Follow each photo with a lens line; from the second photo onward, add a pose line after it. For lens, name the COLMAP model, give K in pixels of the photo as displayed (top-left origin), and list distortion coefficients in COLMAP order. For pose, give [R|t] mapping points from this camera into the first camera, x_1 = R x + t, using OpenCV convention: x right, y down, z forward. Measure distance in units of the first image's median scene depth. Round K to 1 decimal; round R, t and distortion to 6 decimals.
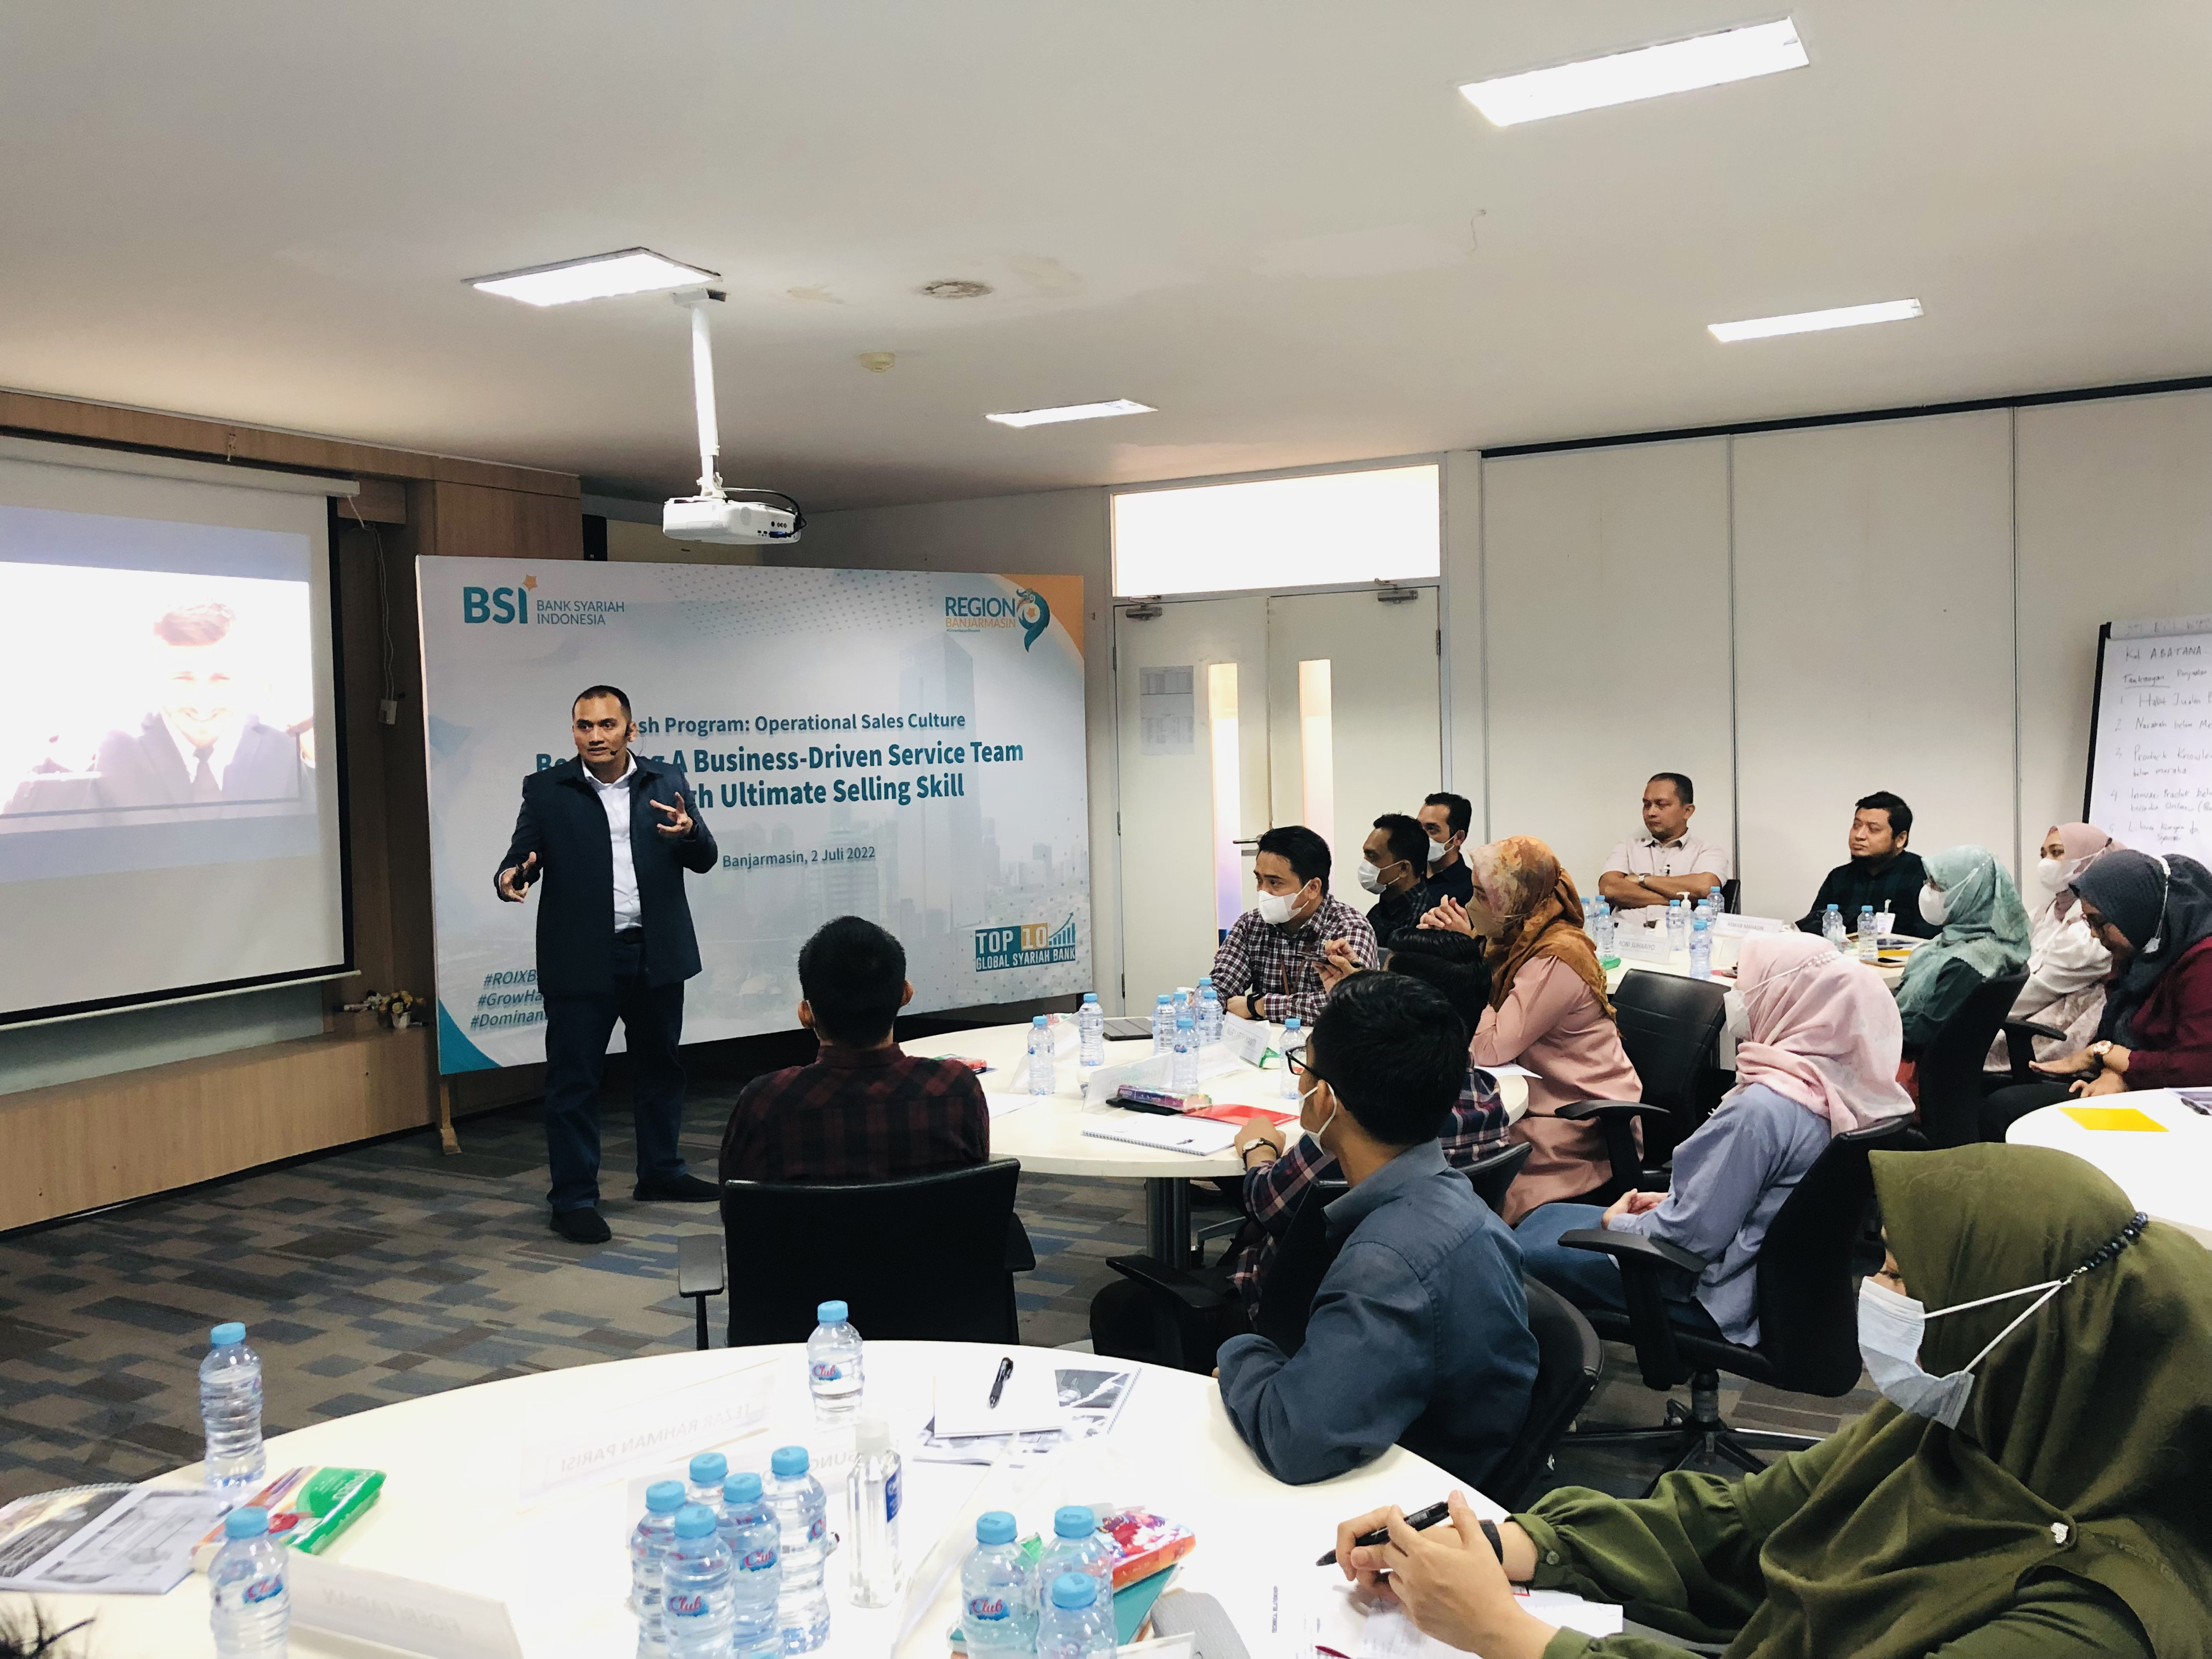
lens RADIAL K [[1822.1, 0, 1139.0], [0, 1822.1, 807.6], [0, 0, 1]] dist [0.055675, -0.129444]
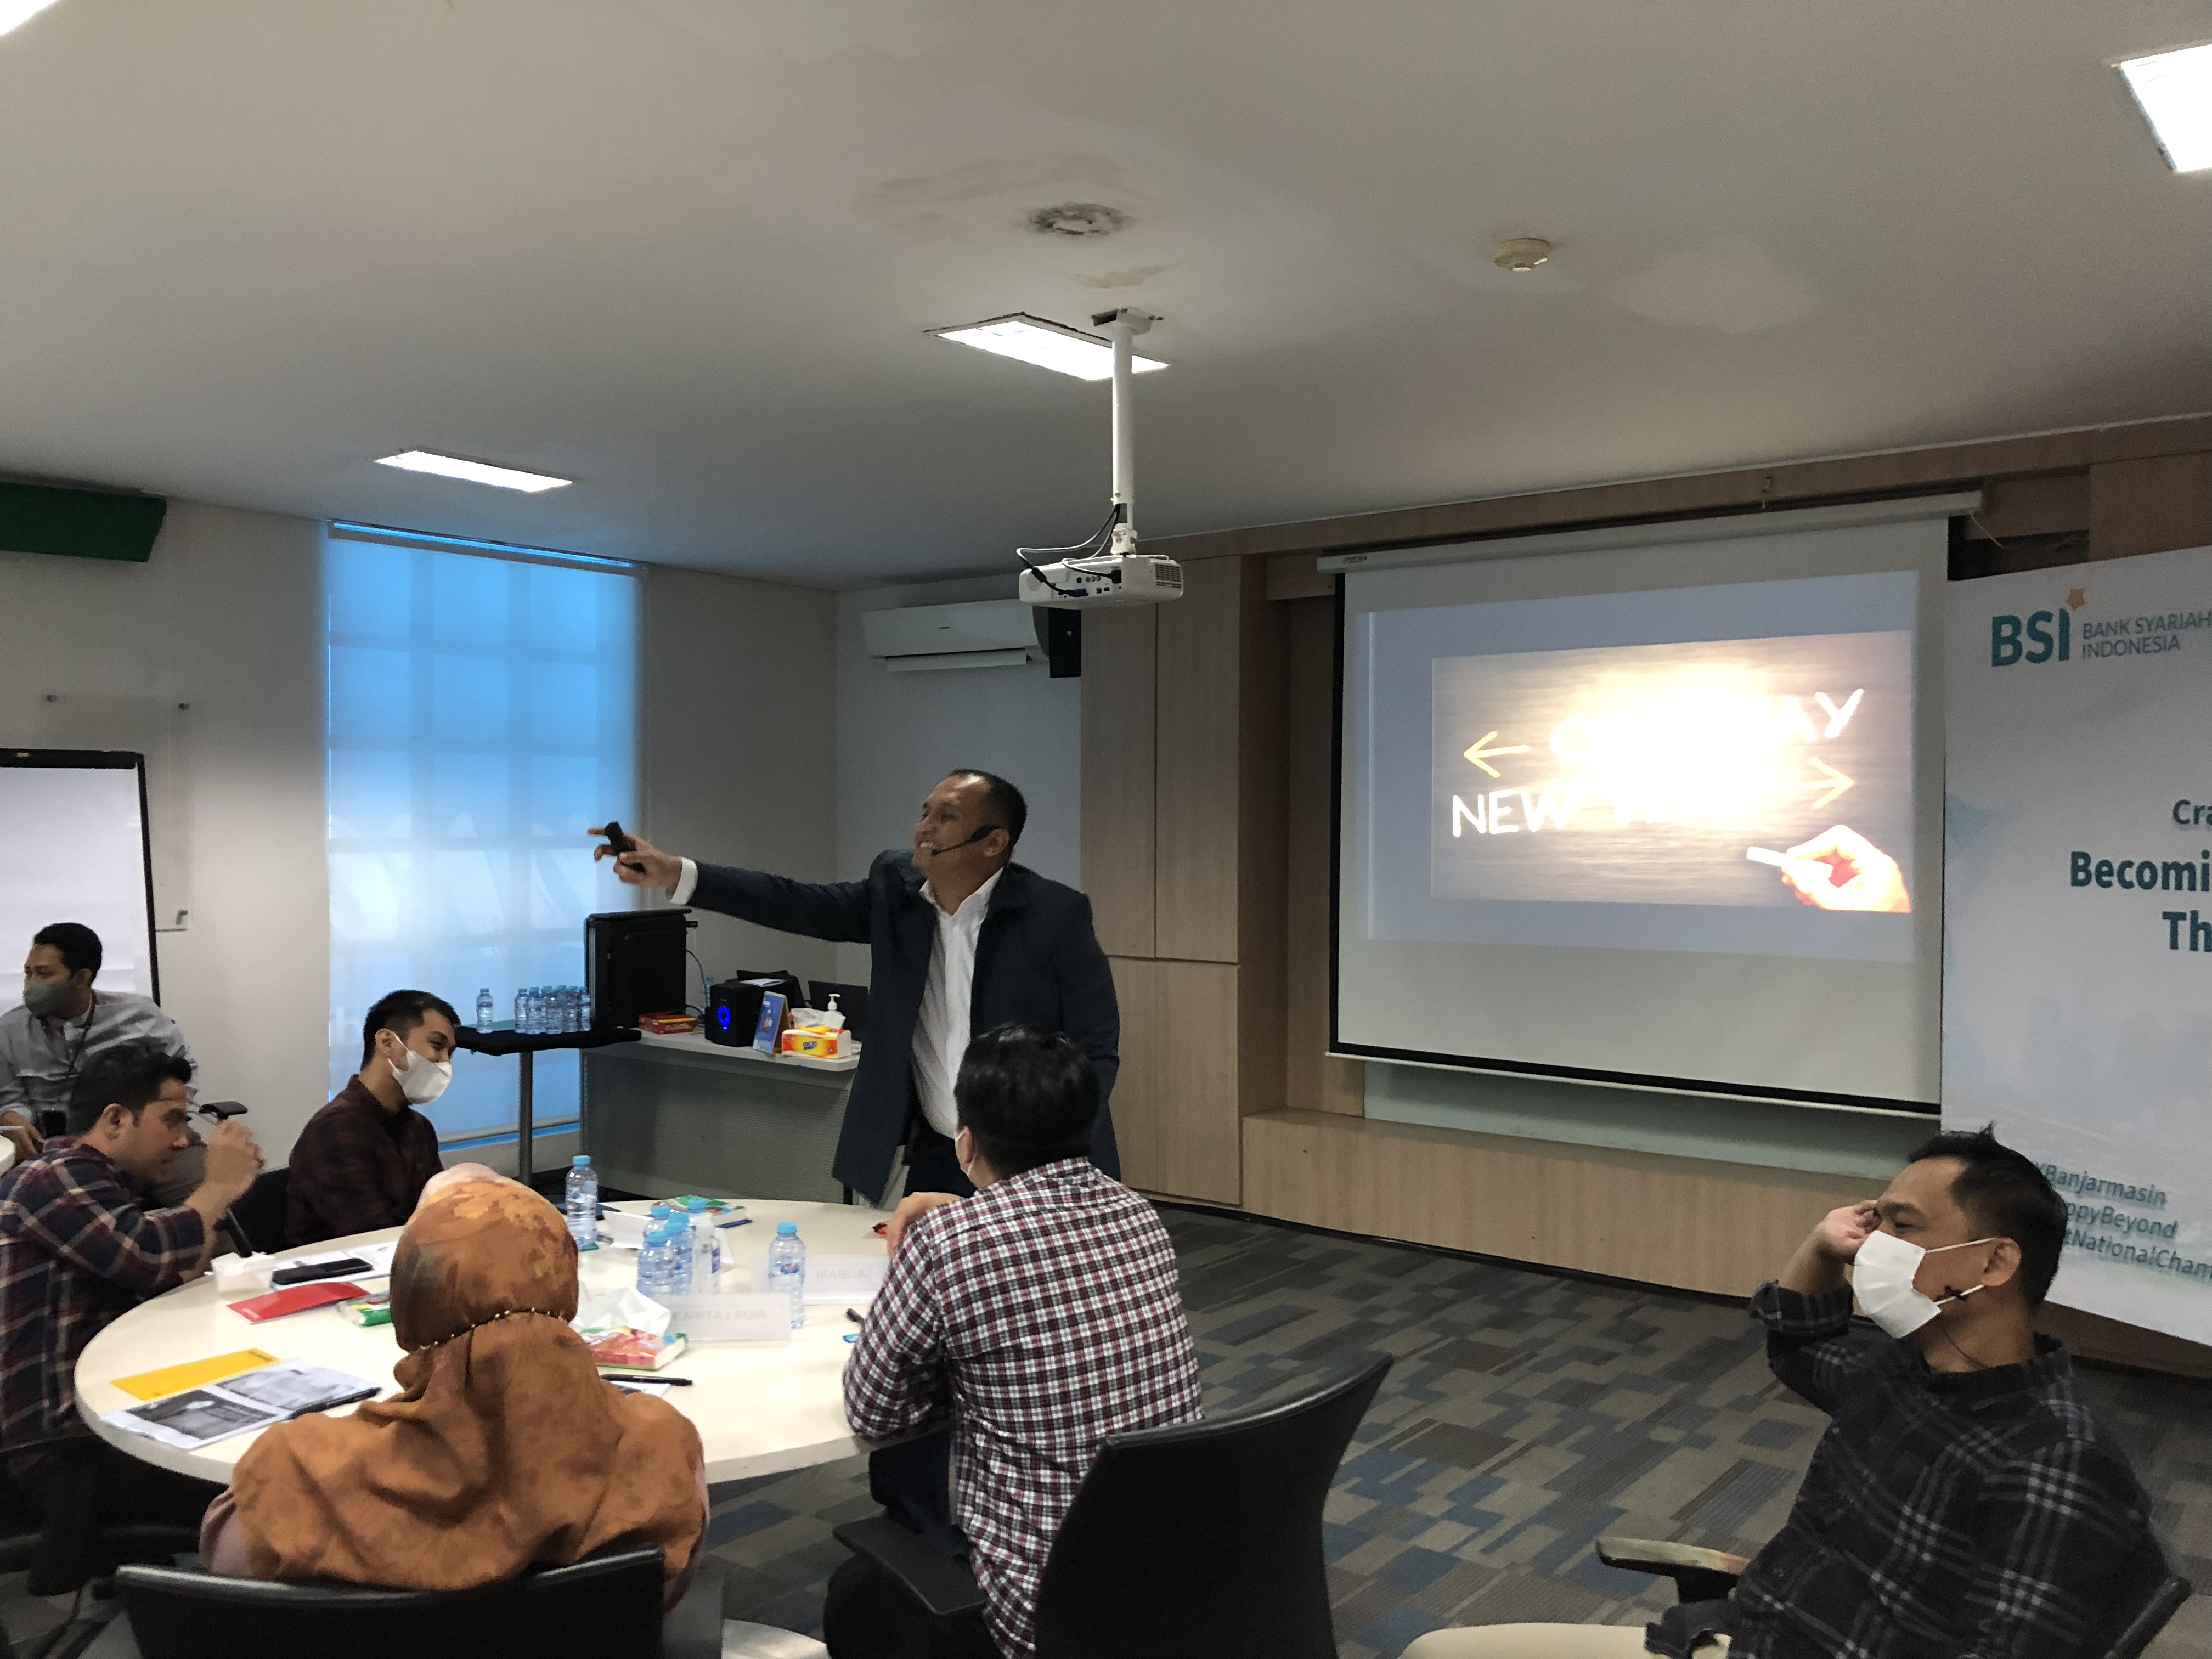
lens RADIAL K [[1808.9, 0, 1084.4], [0, 1808.9, 829.6], [0, 0, 1]] dist [0.066231, -0.090426]
pose [[-0.189095, 0.033003, -0.981404, 0.407456], [-0.041238, 0.998286, 0.041517, -0.050705], [0.981093, 0.048322, -0.187410, 0.773656]]
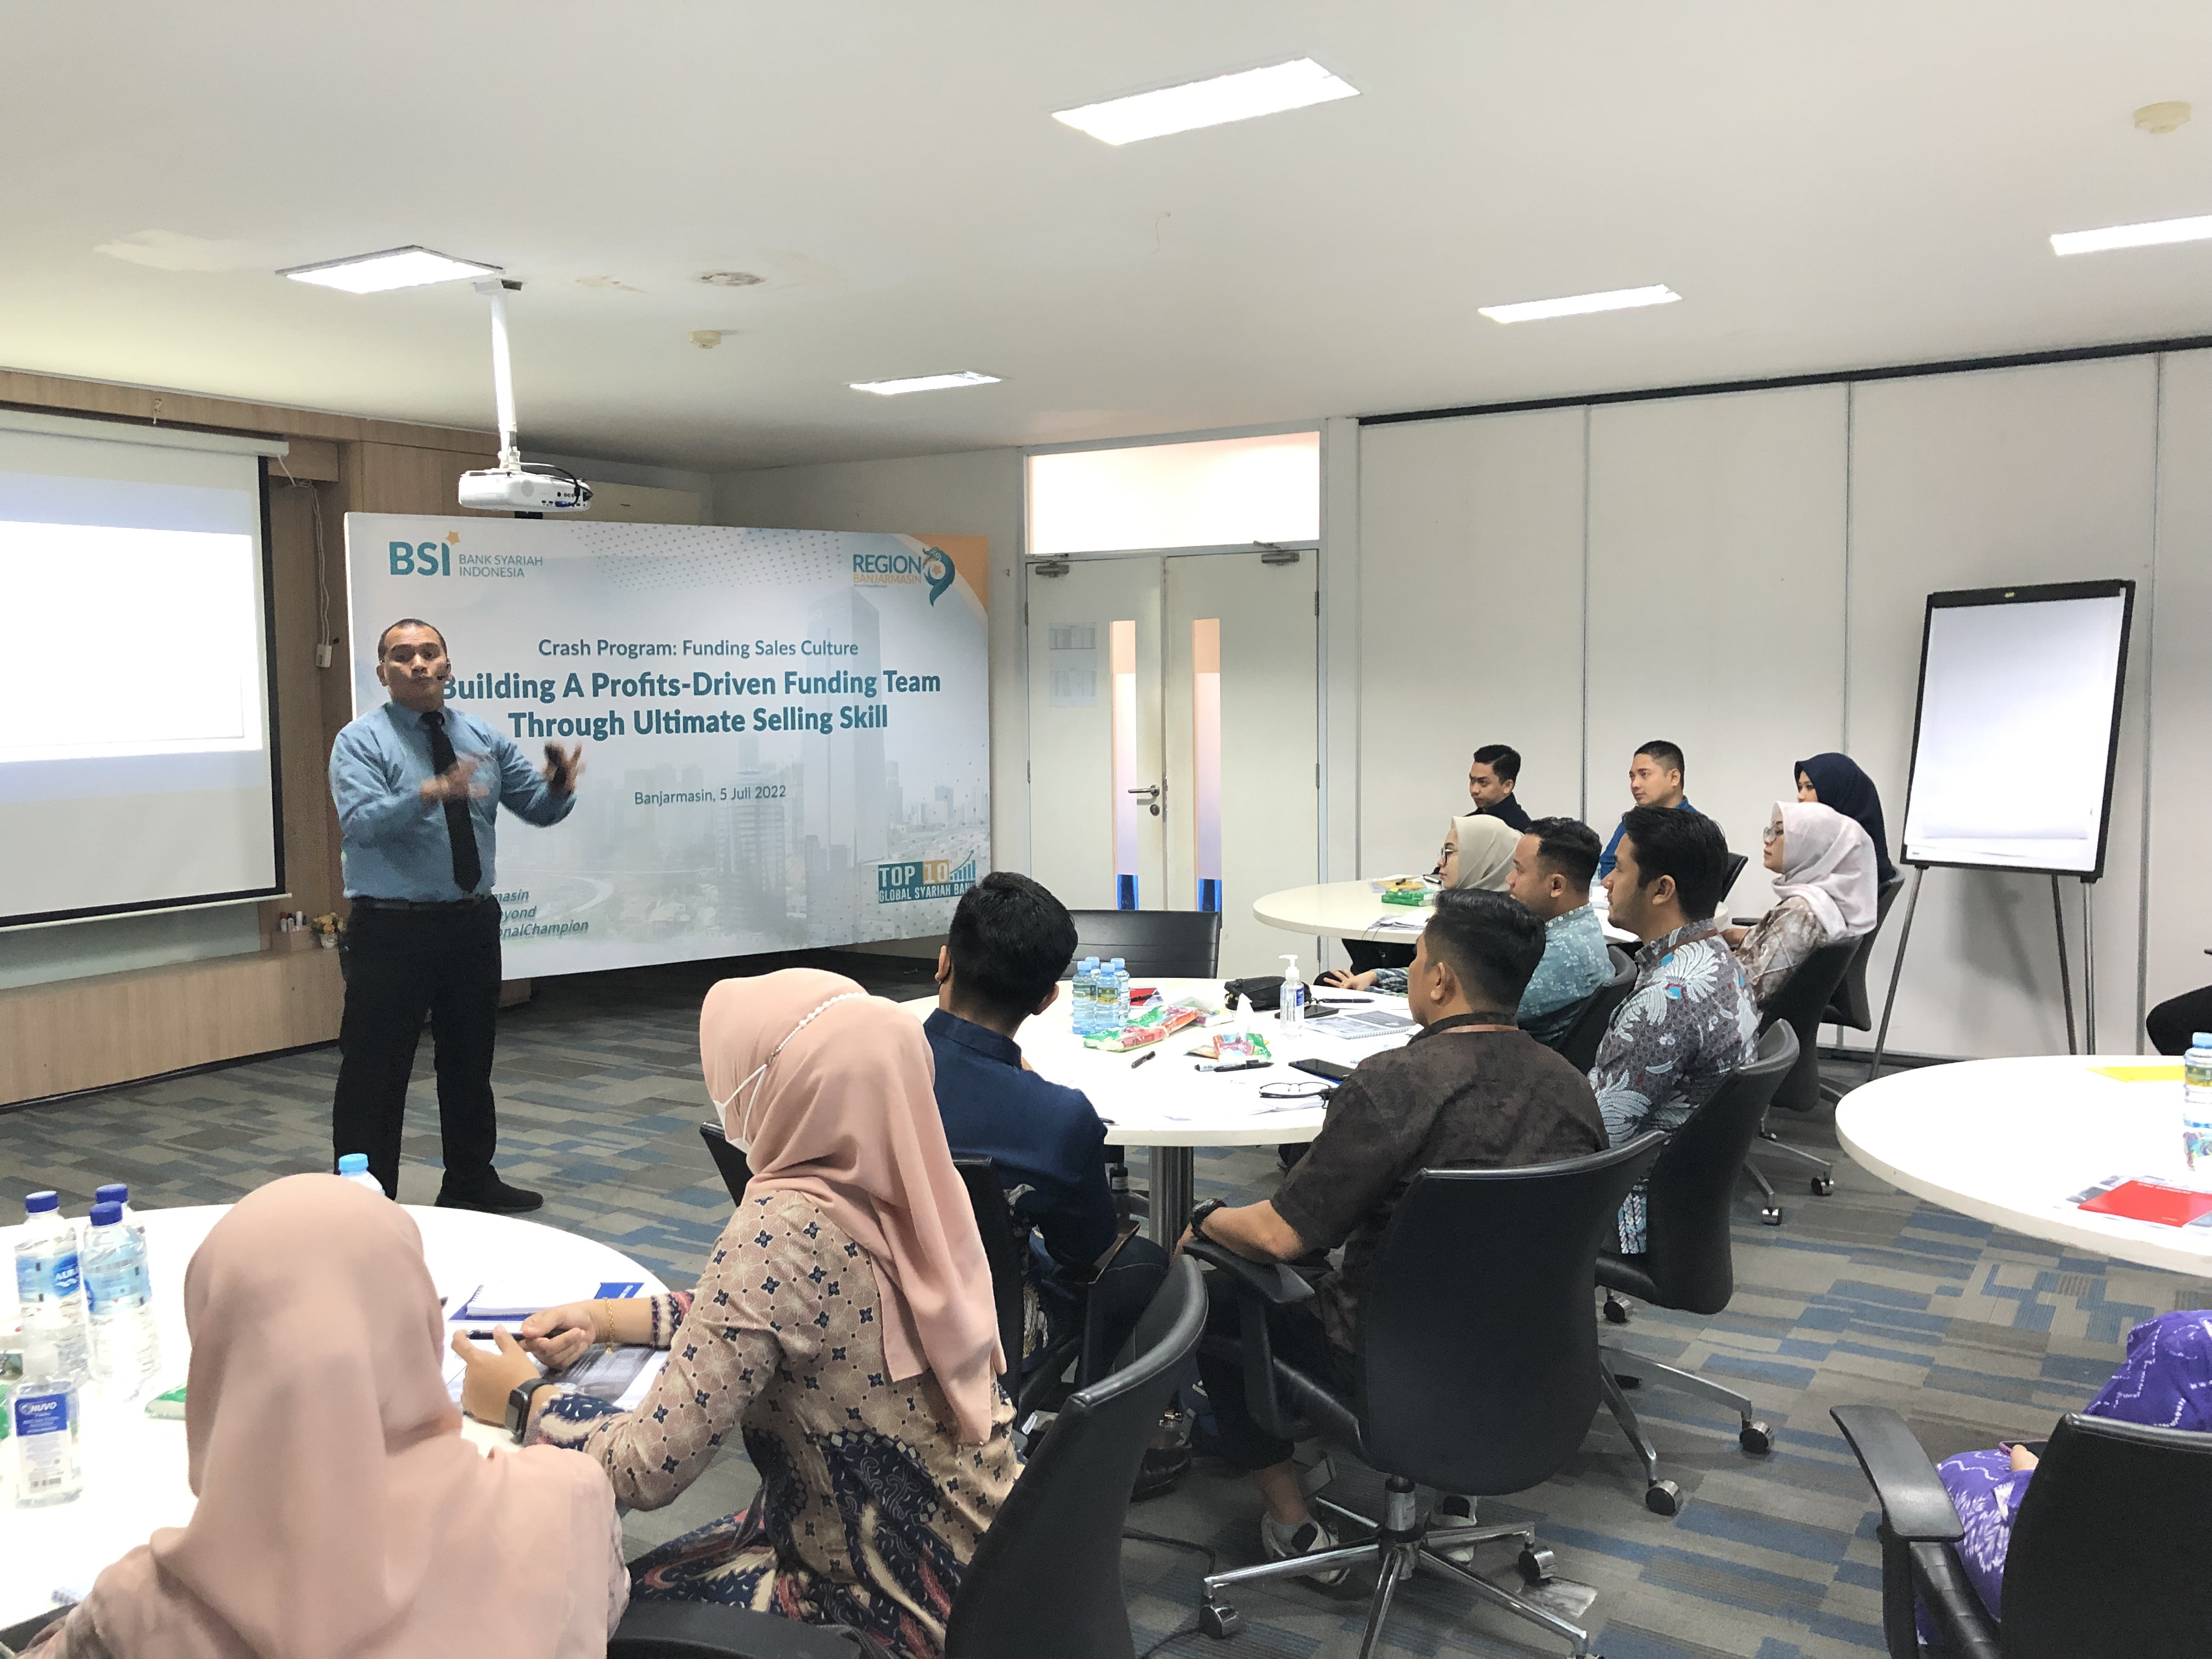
lens RADIAL K [[1744.2, 0, 1093.2], [0, 1744.2, 771.3], [0, 0, 1]] dist [0.112594, -0.264965]
pose [[0.999022, 0.014209, -0.041872, 0.091595], [-0.013721, 0.999835, 0.011912, -0.002457], [0.042034, -0.011326, 0.999052, -0.026960]]
